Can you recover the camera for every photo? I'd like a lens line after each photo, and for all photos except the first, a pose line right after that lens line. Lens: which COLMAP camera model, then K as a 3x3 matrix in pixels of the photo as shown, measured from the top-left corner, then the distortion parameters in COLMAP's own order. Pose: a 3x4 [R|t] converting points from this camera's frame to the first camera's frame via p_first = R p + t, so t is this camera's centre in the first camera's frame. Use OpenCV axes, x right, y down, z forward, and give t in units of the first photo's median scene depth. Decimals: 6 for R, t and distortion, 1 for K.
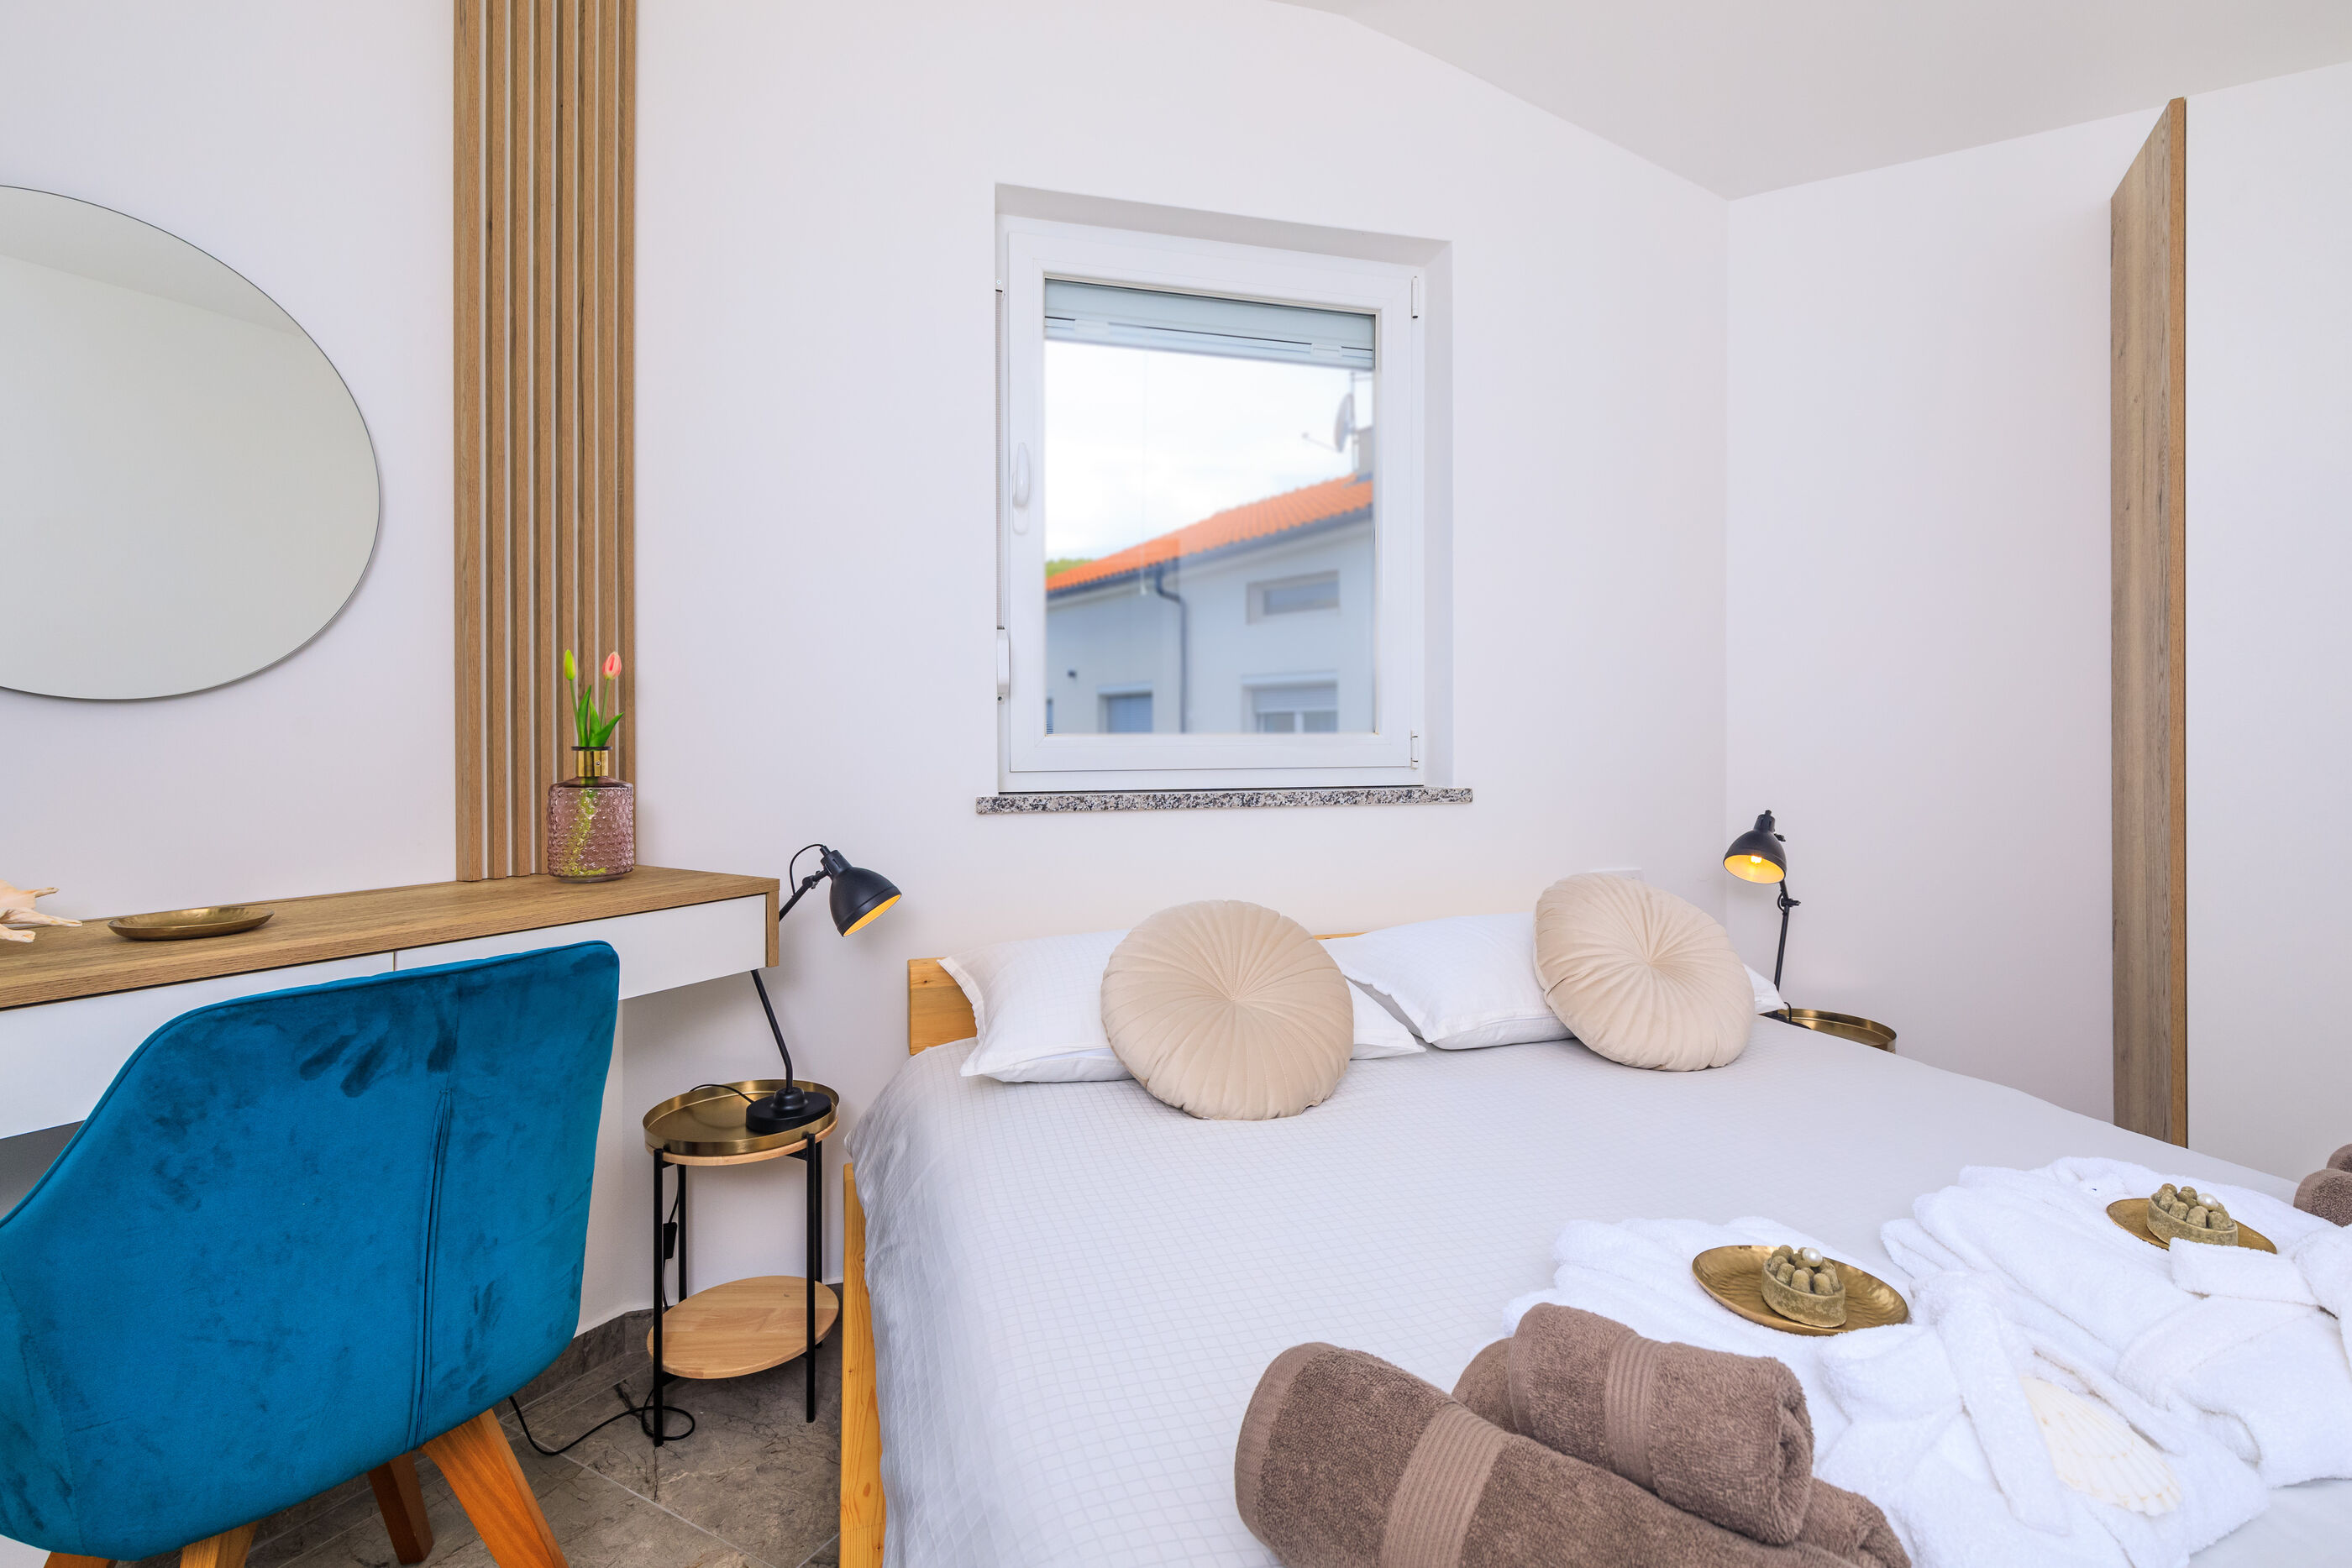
lens RADIAL K [[1078.6, 0, 1178.0], [0, 1078.6, 763.4], [0, 0, 1]] dist [0.000260, -0.000263]
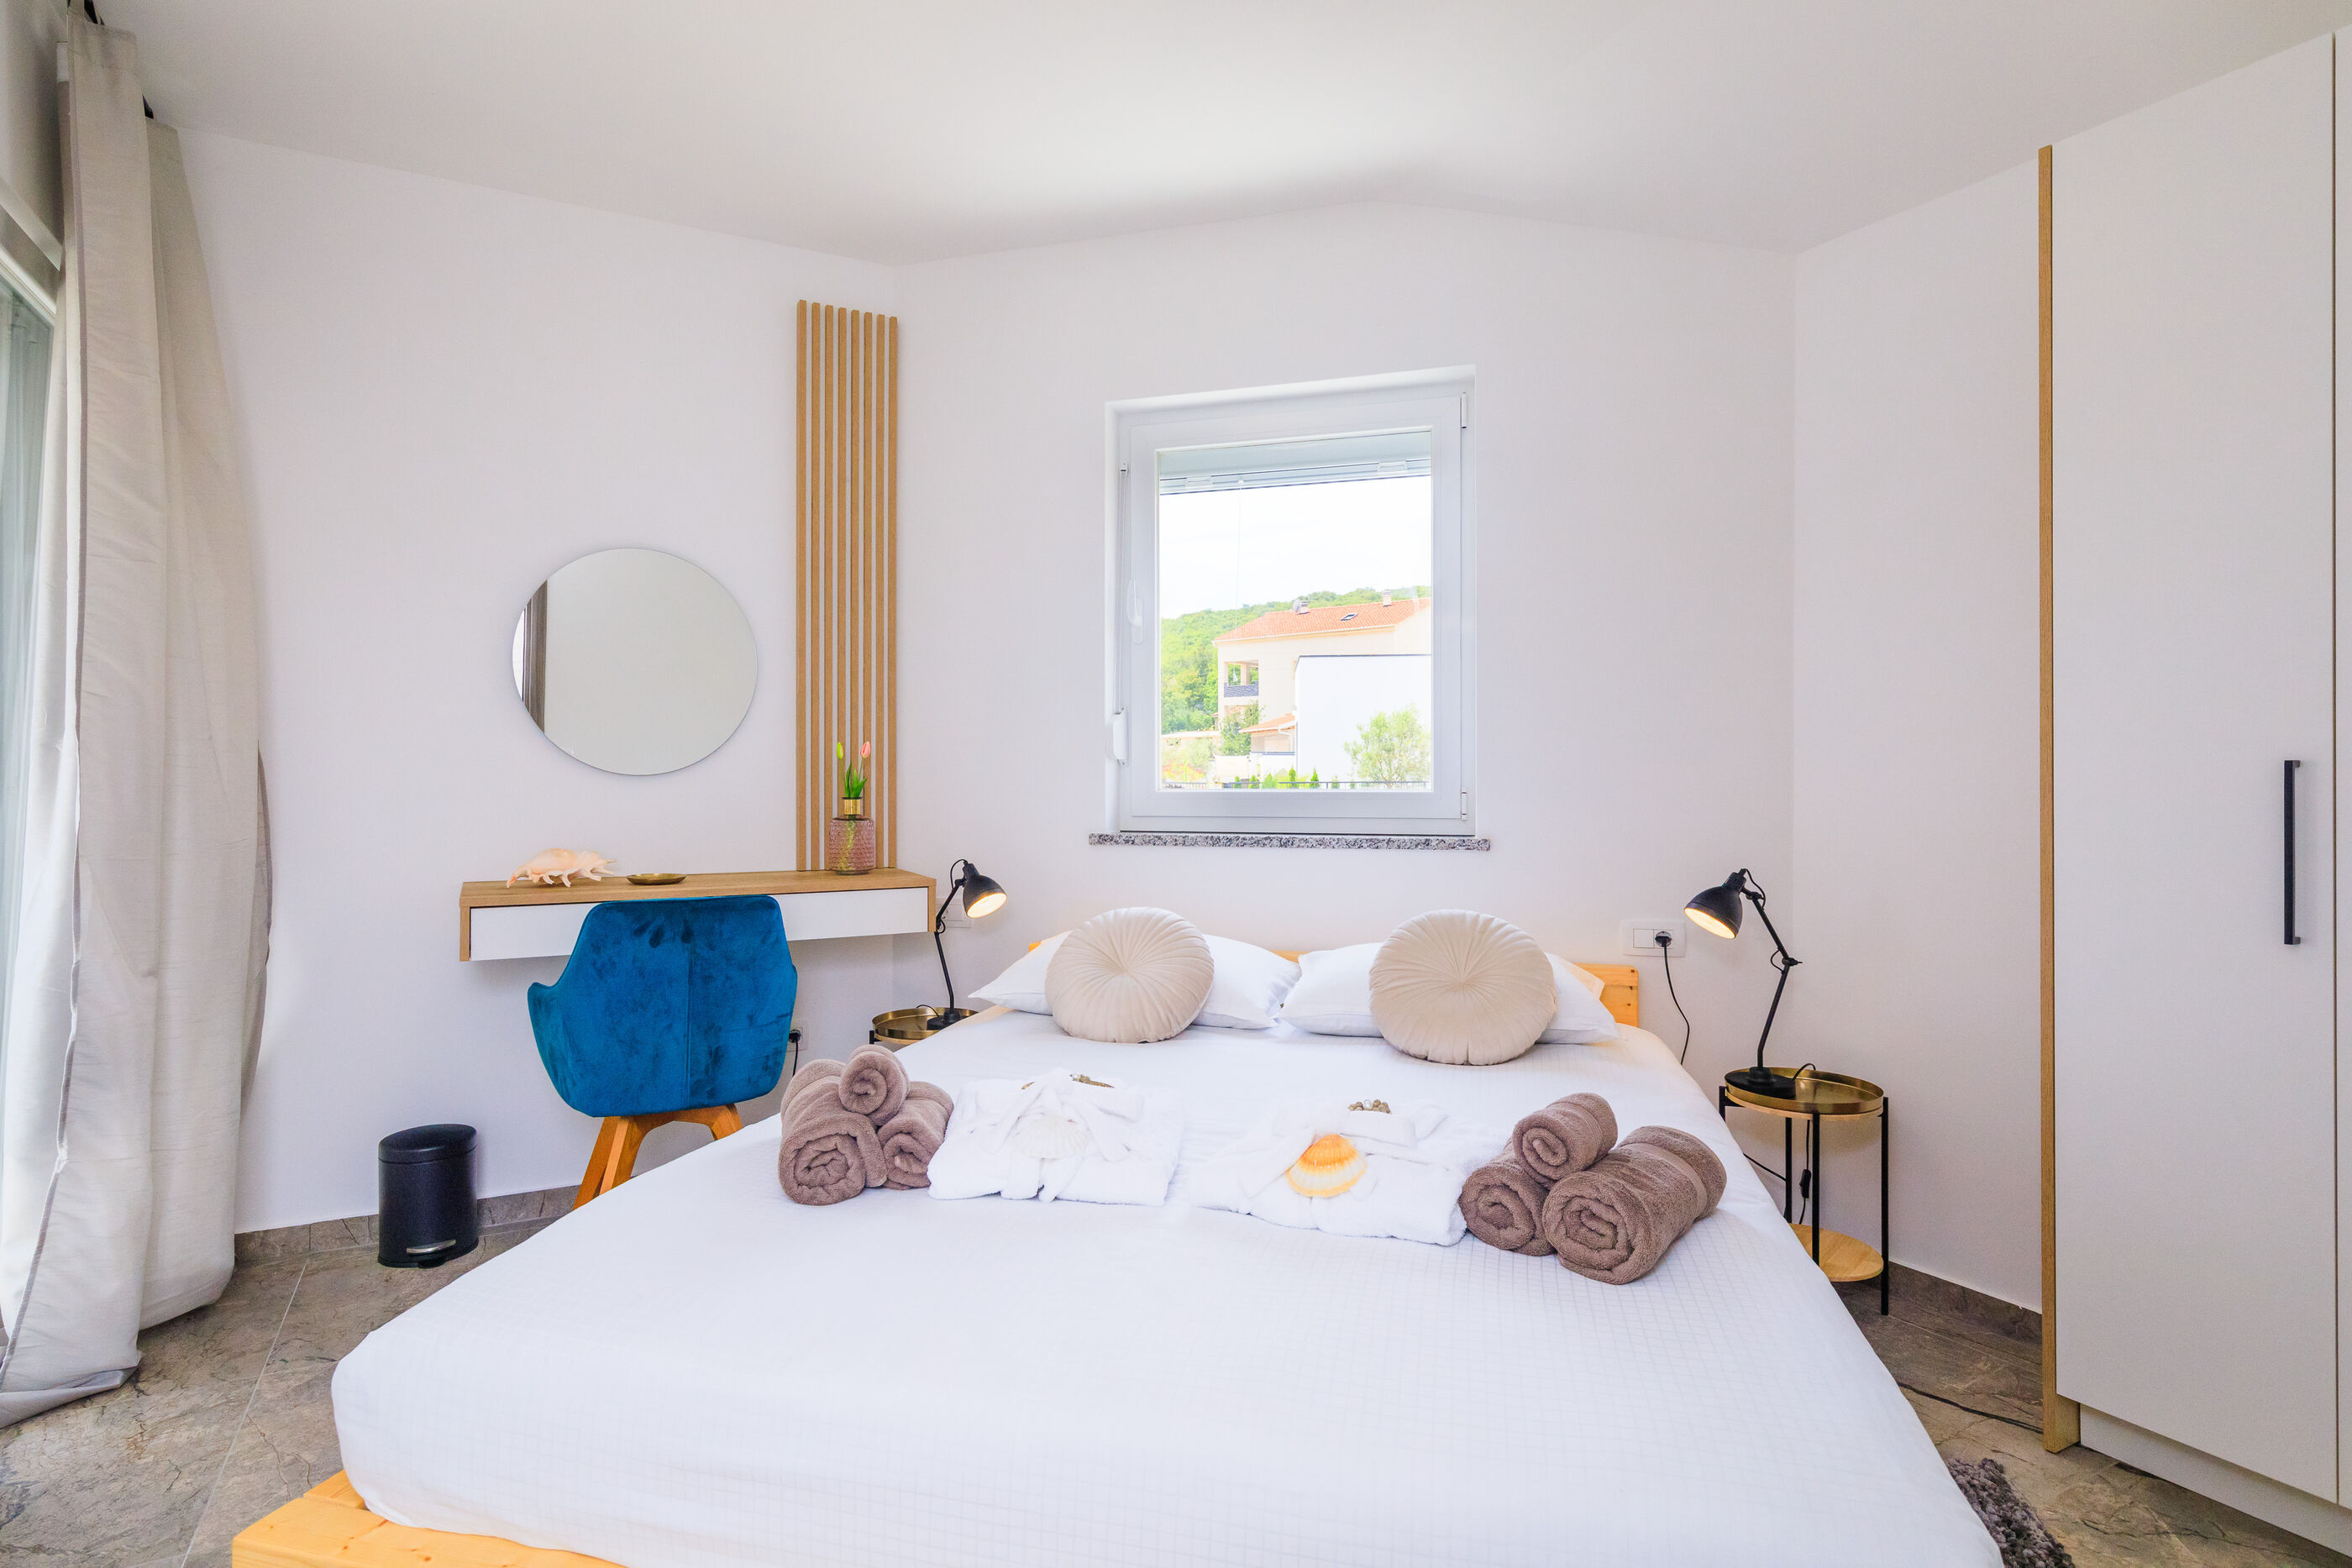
lens RADIAL K [[1241.0, 0, 1166.8], [0, 1241.0, 779.4], [0, 0, 1]] dist [-0.002297, -0.000191]
pose [[0.841636, 0.006244, -0.540009, 0.904552], [-0.012920, 0.999880, -0.008575, -0.030754], [0.539891, 0.014194, 0.841615, -0.383077]]
